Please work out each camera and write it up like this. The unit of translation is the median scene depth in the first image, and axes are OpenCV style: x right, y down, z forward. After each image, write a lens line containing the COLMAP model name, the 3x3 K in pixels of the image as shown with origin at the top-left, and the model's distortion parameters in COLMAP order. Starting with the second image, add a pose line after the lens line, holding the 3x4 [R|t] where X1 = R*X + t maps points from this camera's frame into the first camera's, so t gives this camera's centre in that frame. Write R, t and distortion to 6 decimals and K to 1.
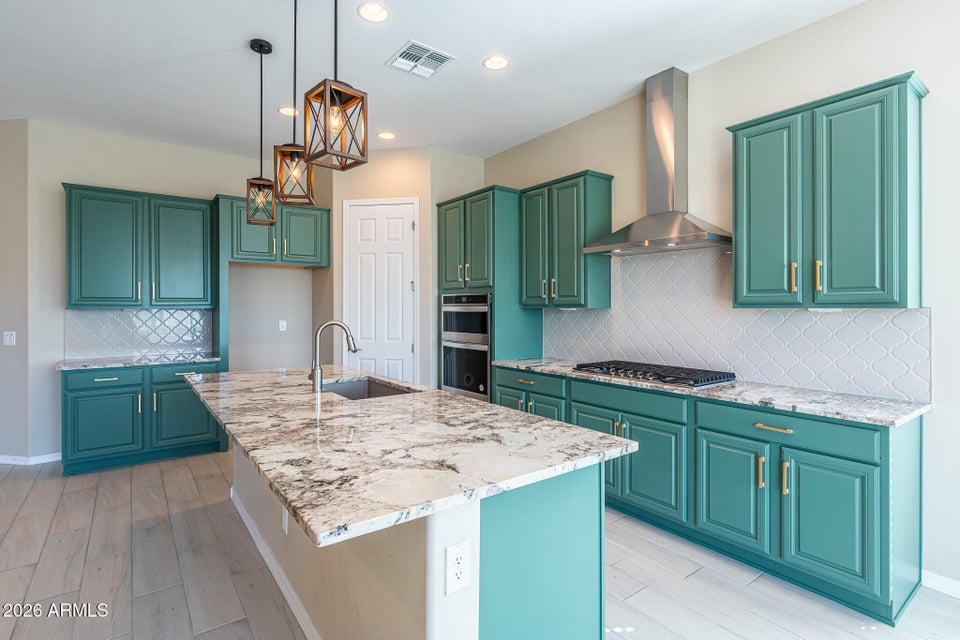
lens RADIAL K [[464.0, 0, 464.6], [0, 464.0, 306.5], [0, 0, 1]] dist [0.003540, 0.000287]
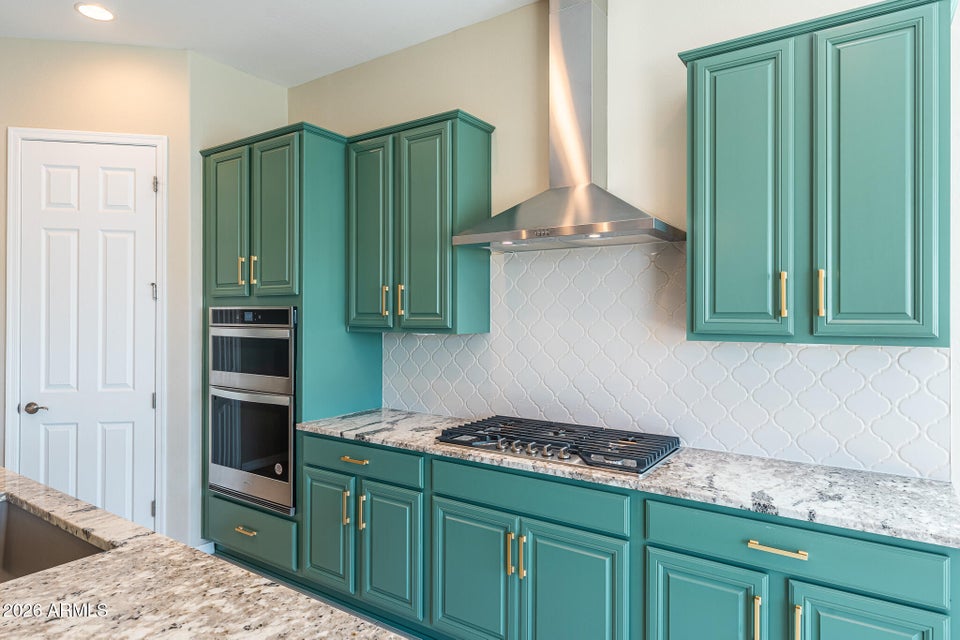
lens RADIAL K [[598.9, 0, 480.0], [0, 598.9, 320.0], [0, 0, 1]] dist [-0.004044, -0.000219]
pose [[0.943759, 0.002565, 0.330624, 0.029075], [-0.004707, 0.999973, 0.005678, -0.019310], [-0.330601, -0.006914, 0.943745, 0.229049]]
